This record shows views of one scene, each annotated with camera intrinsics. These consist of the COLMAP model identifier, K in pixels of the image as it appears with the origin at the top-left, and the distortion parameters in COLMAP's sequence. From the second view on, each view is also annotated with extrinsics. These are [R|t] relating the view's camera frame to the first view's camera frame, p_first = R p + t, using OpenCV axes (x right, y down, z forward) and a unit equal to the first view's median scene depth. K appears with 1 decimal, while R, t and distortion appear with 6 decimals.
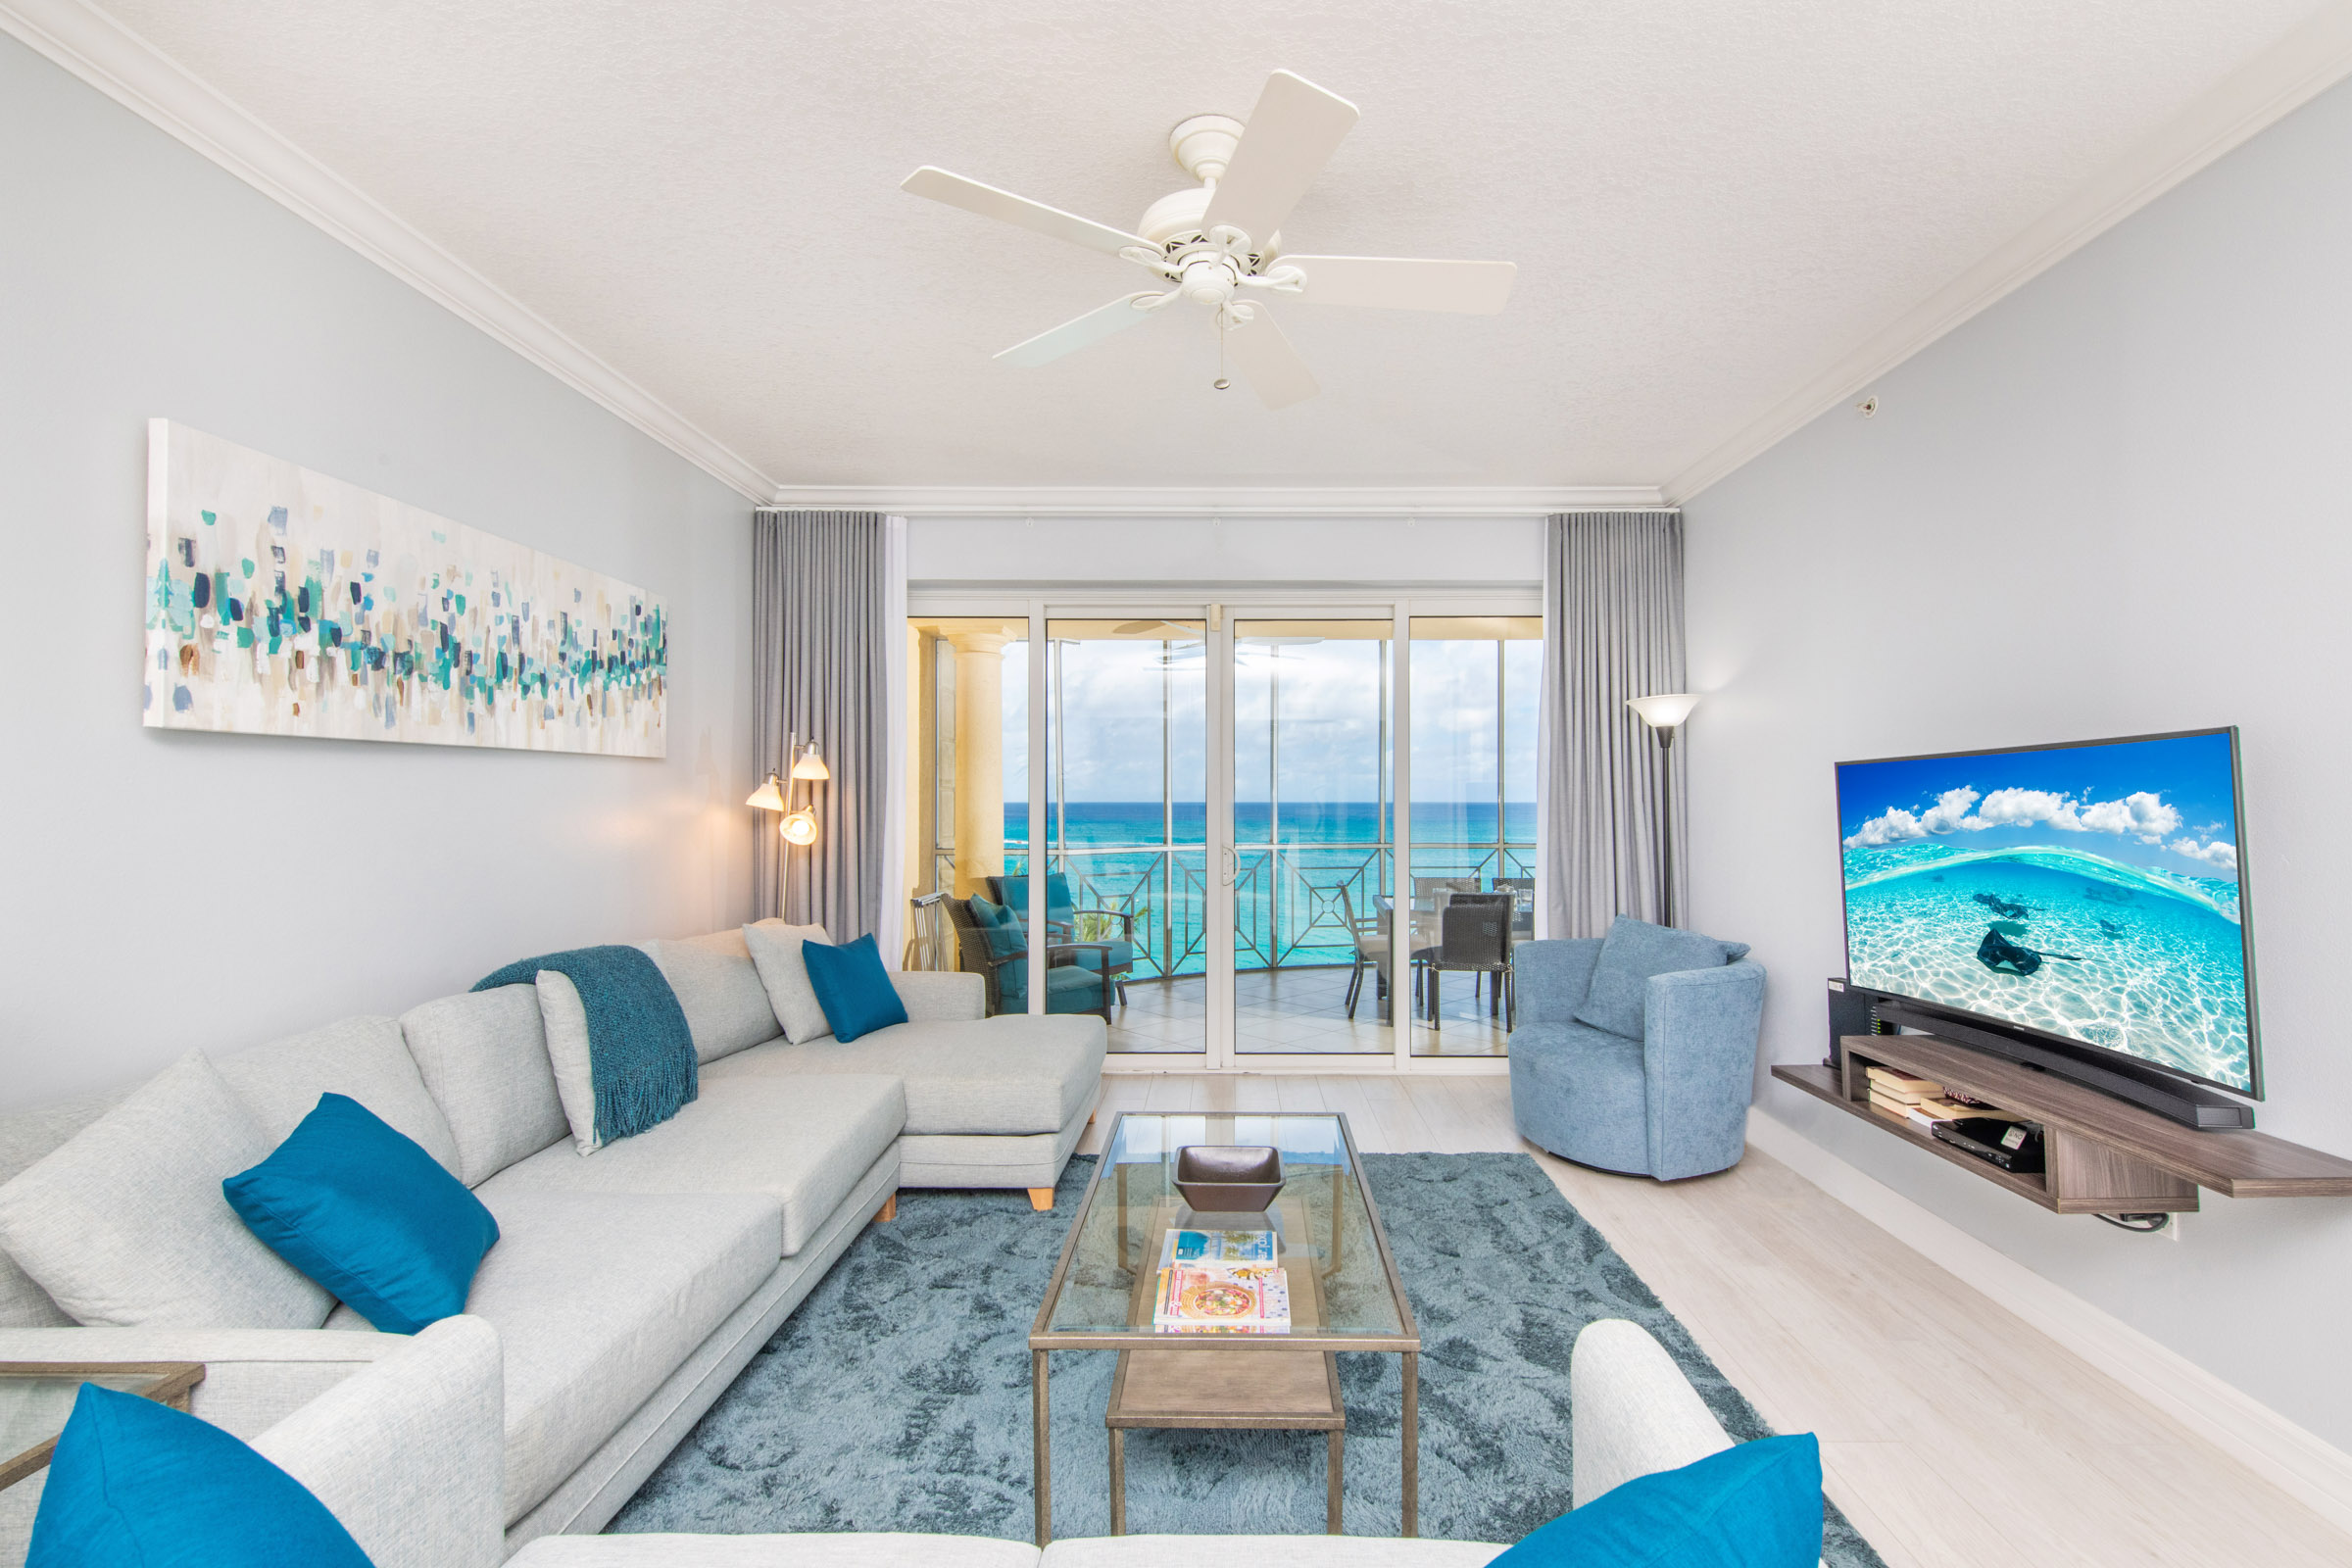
lens RADIAL K [[998.6, 0, 1213.6], [0, 998.6, 786.1], [0, 0, 1]] dist [0.018386, -0.005317]
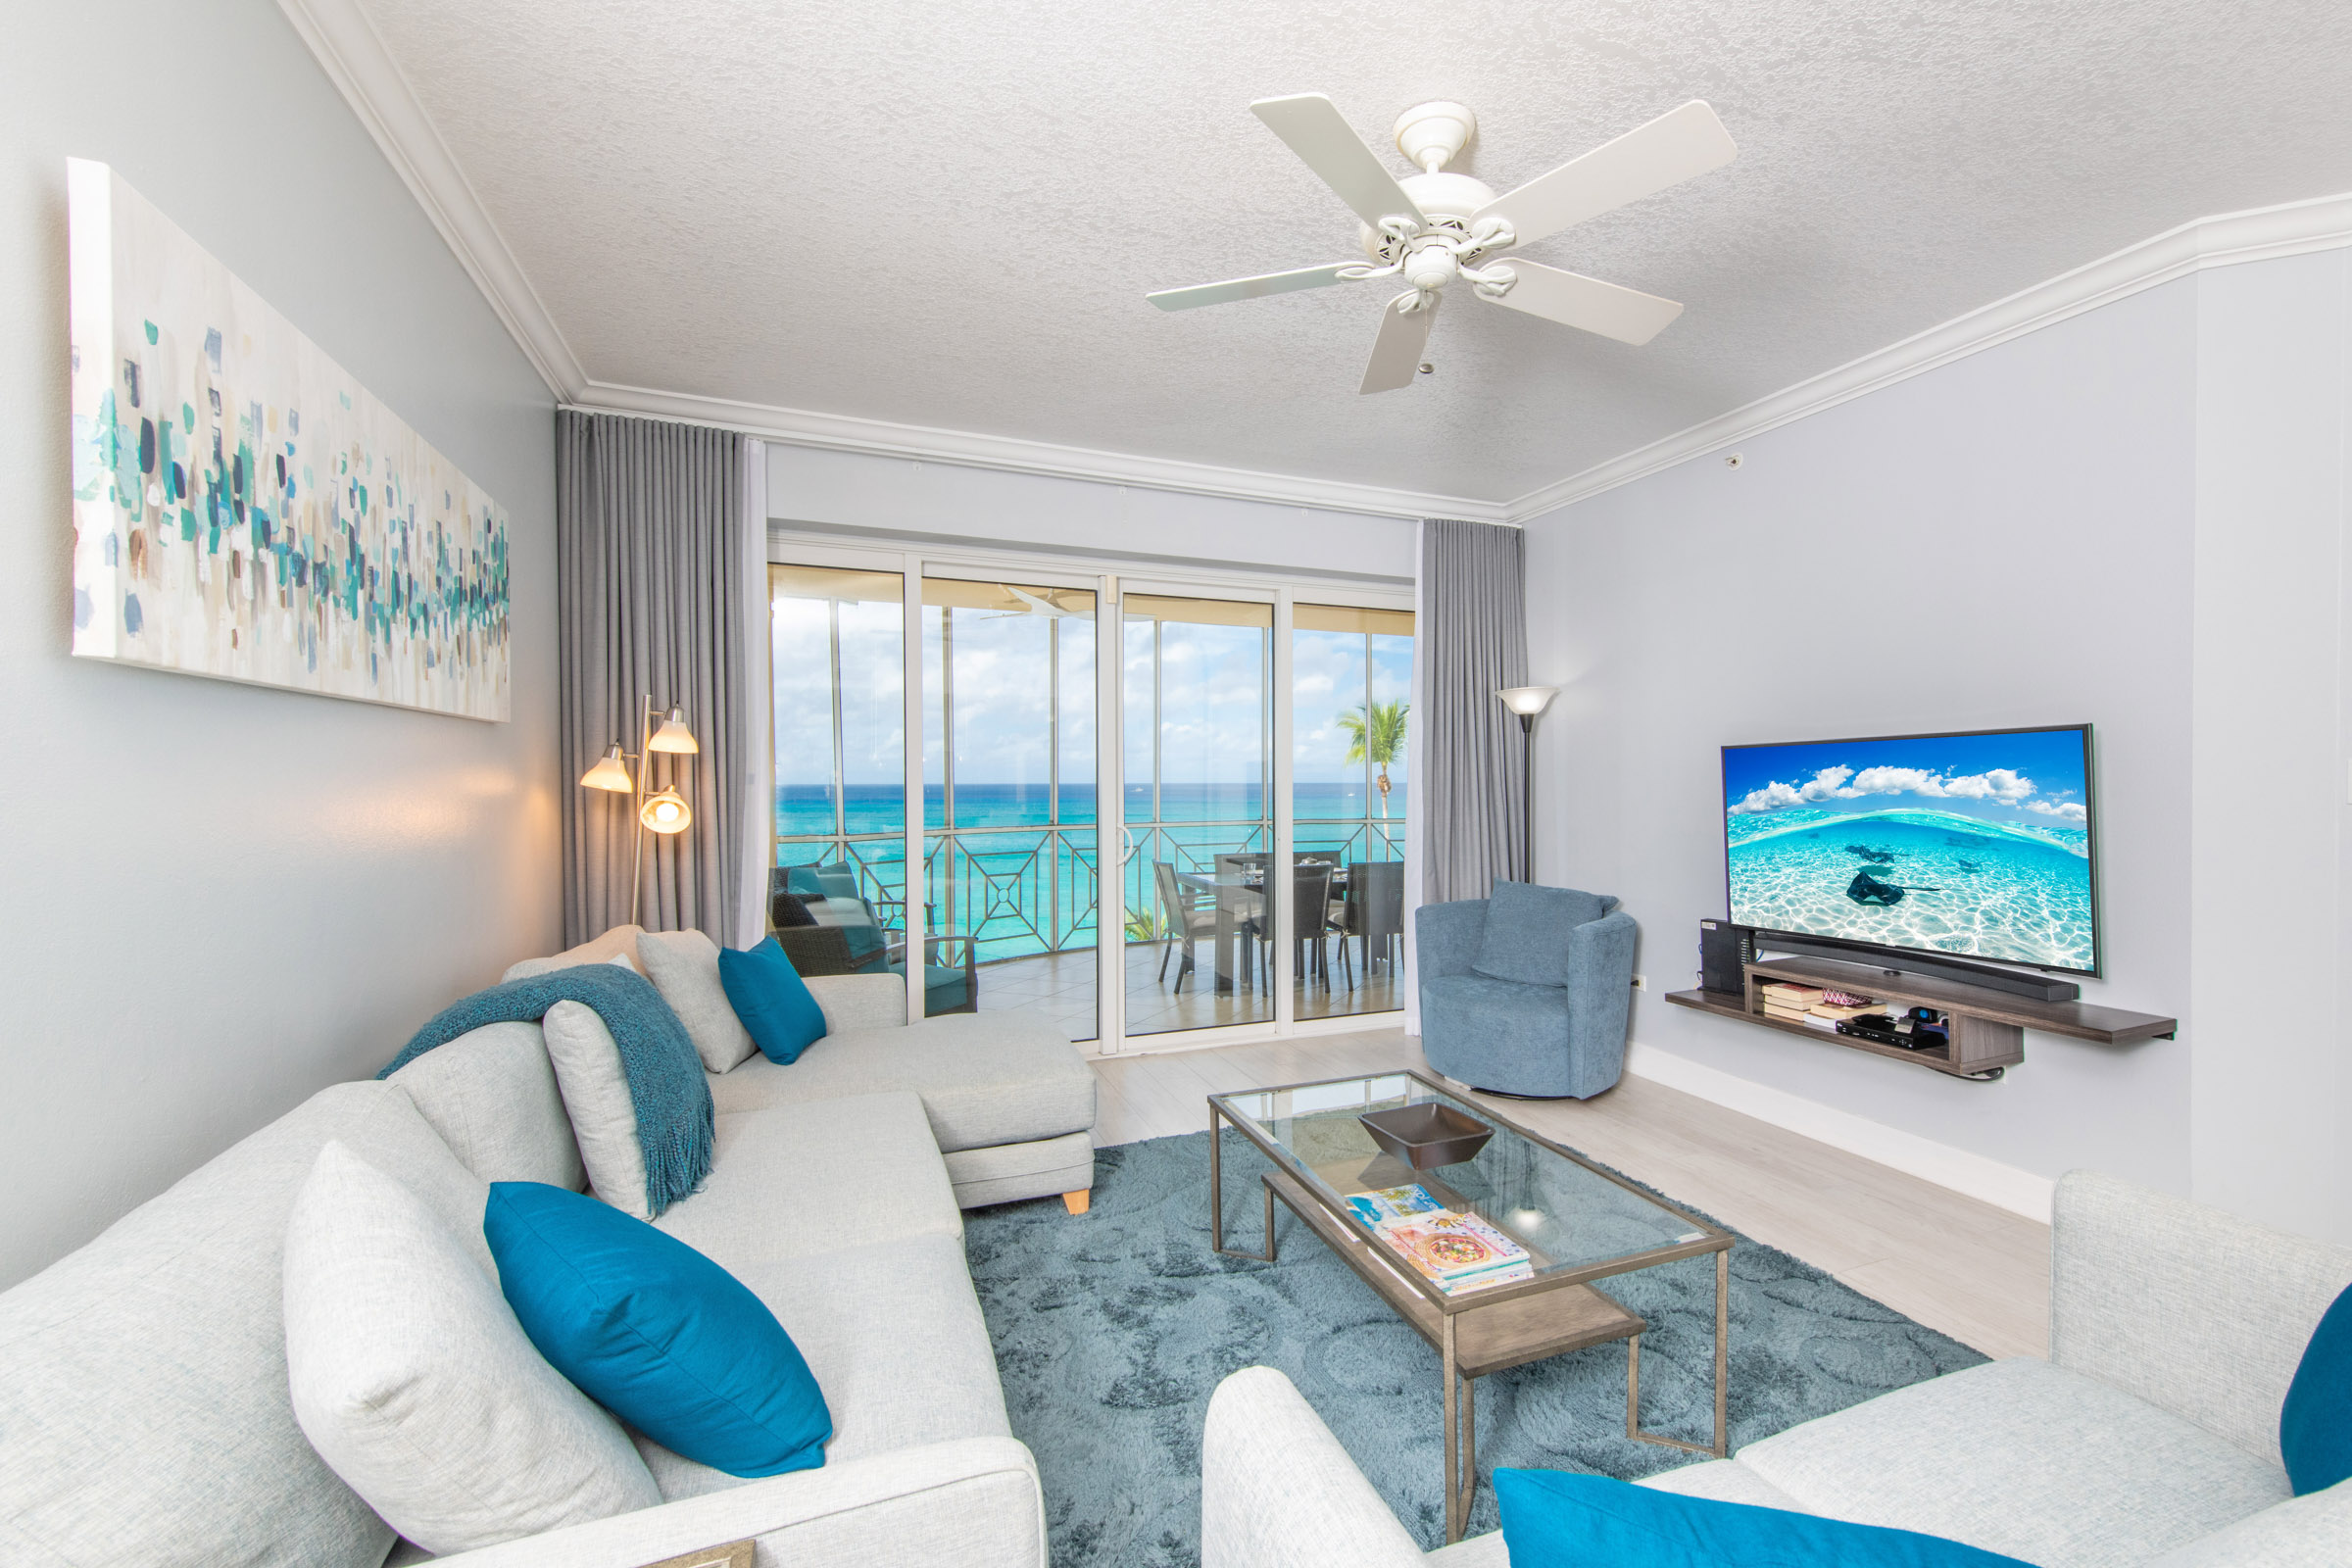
lens RADIAL K [[999.9, 0, 1281.6], [0, 999.9, 789.1], [0, 0, 1]] dist [0.014907, -0.000440]
pose [[0.915146, -0.005746, 0.403082, -0.443183], [-0.002909, 0.999778, 0.020856, 0.006072], [-0.403112, -0.020259, 0.914926, 0.084684]]
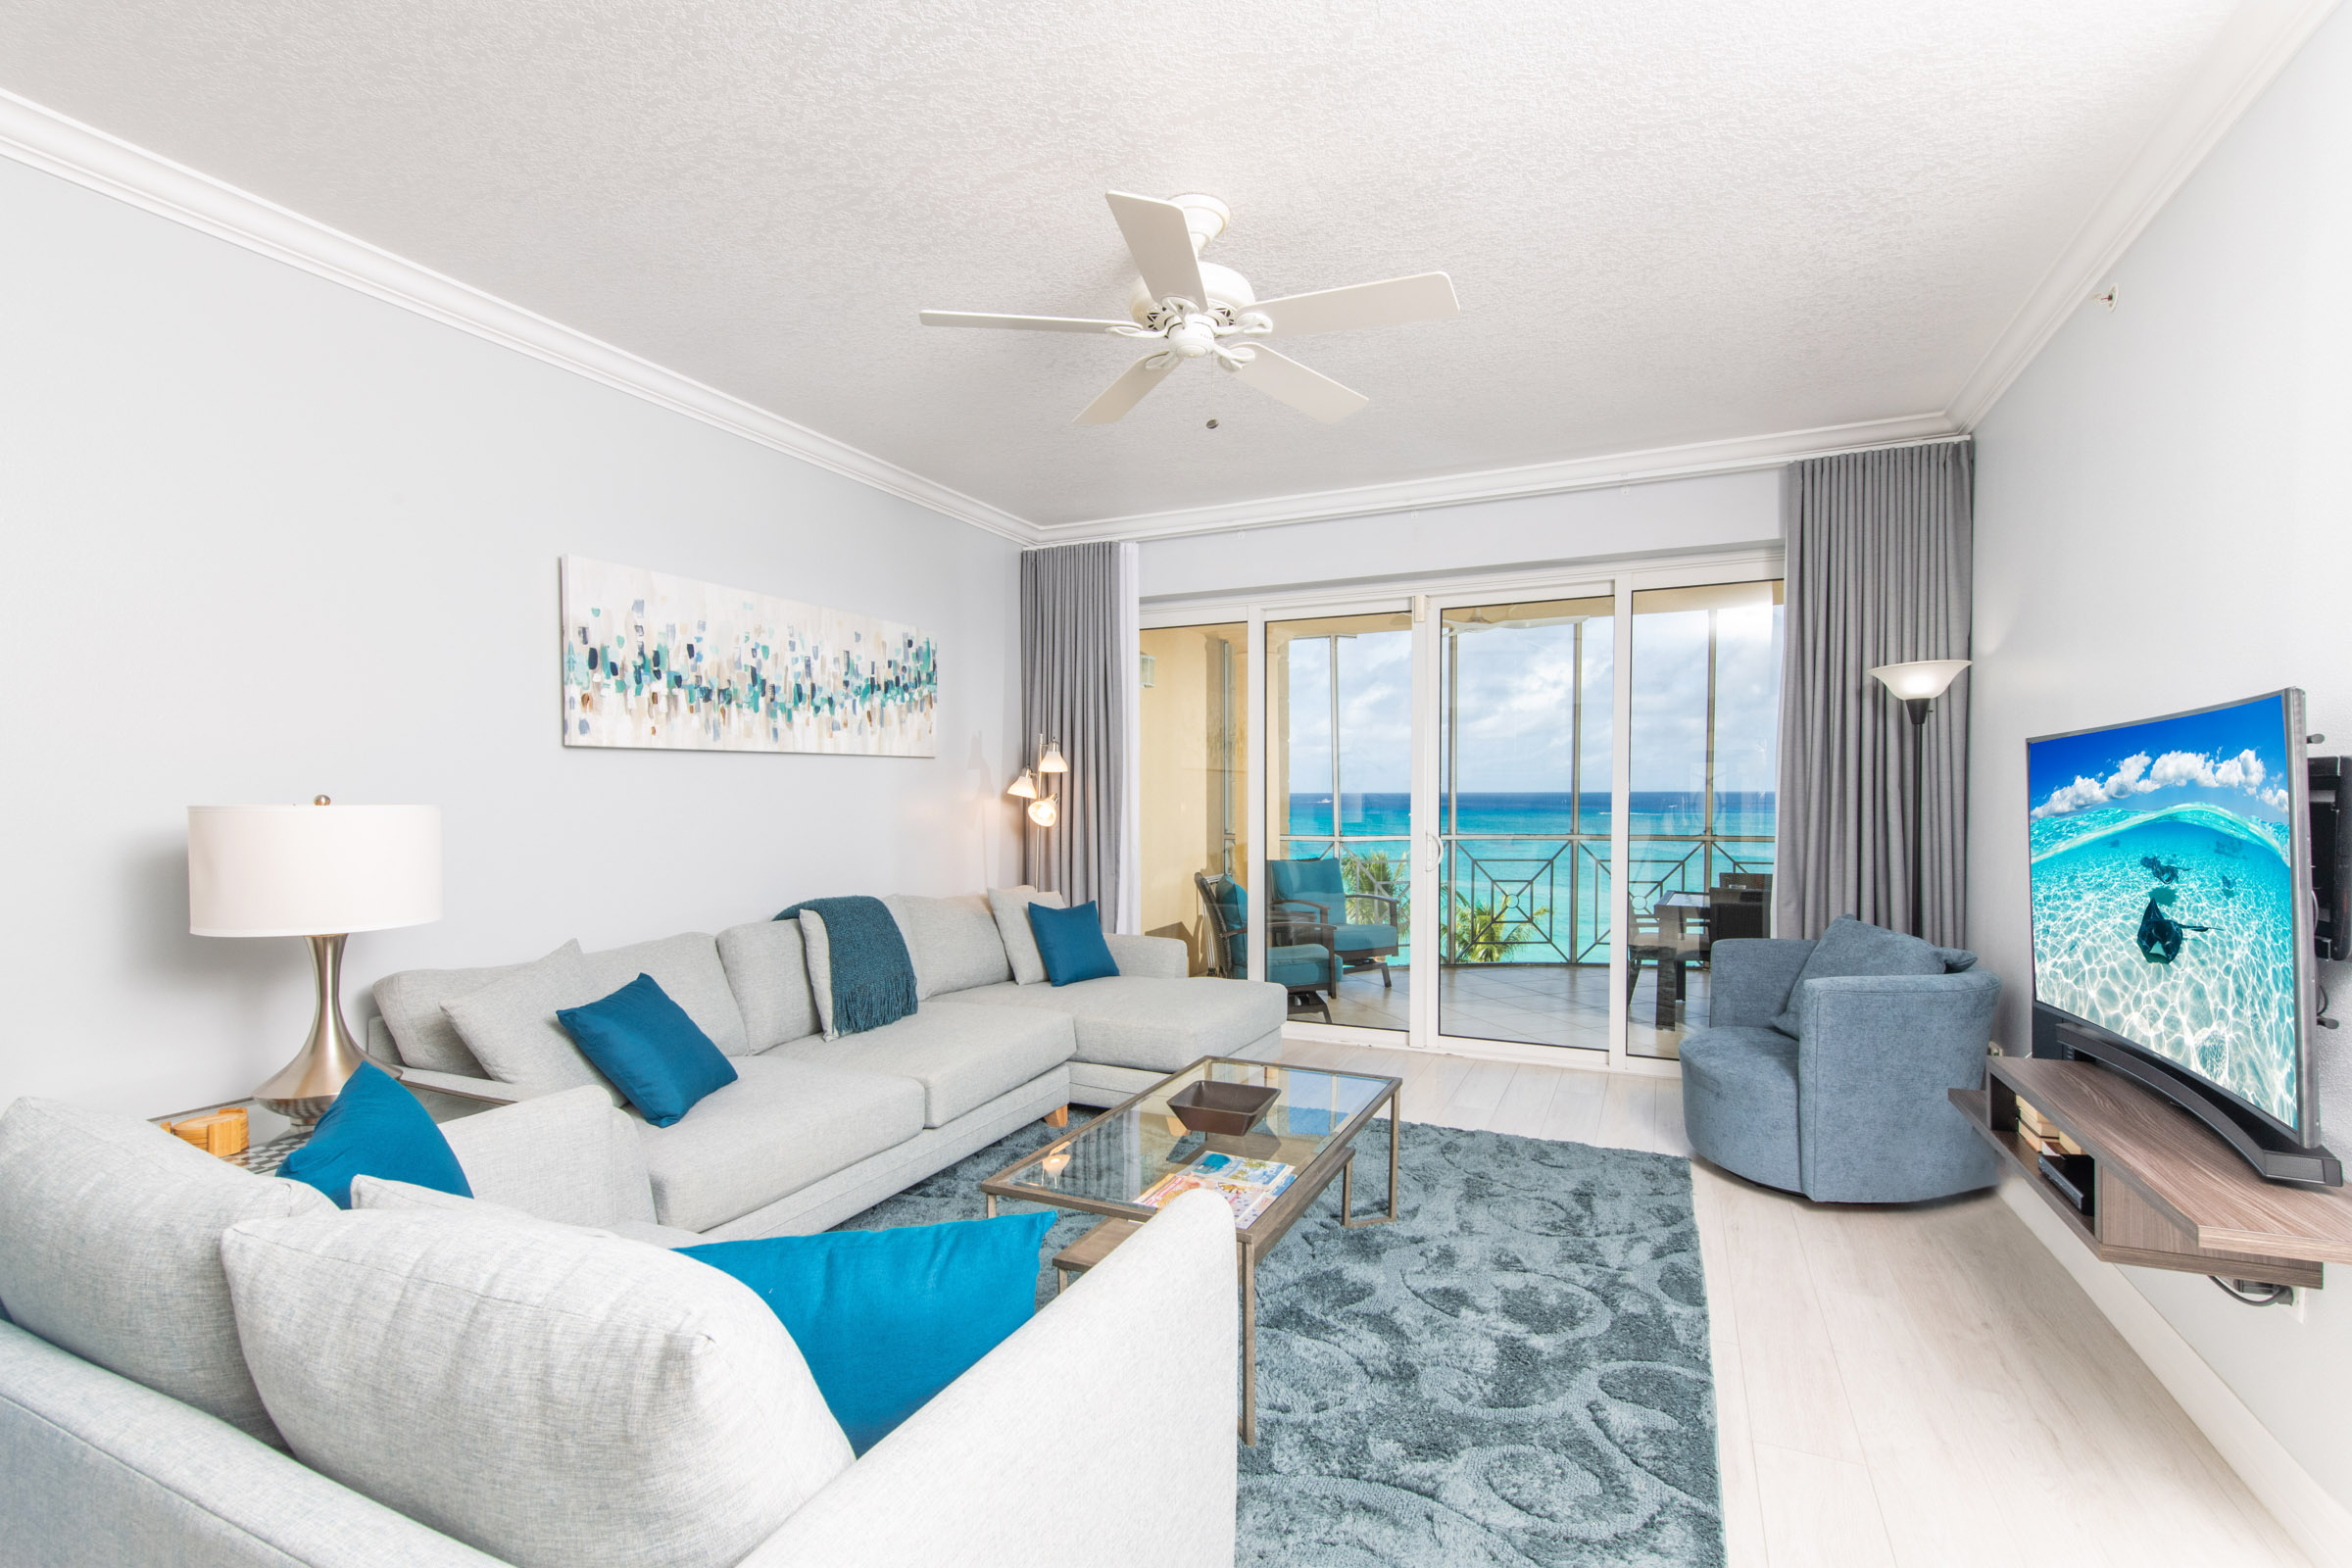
lens RADIAL K [[1003.3, 0, 1197.7], [0, 1003.3, 813.5], [0, 0, 1]] dist [0.013981, -0.000135]
pose [[0.917965, 0.004748, -0.396632, 0.374406], [0.009820, 0.999350, 0.034691, 0.004021], [0.396539, -0.035740, 0.917322, -0.067454]]
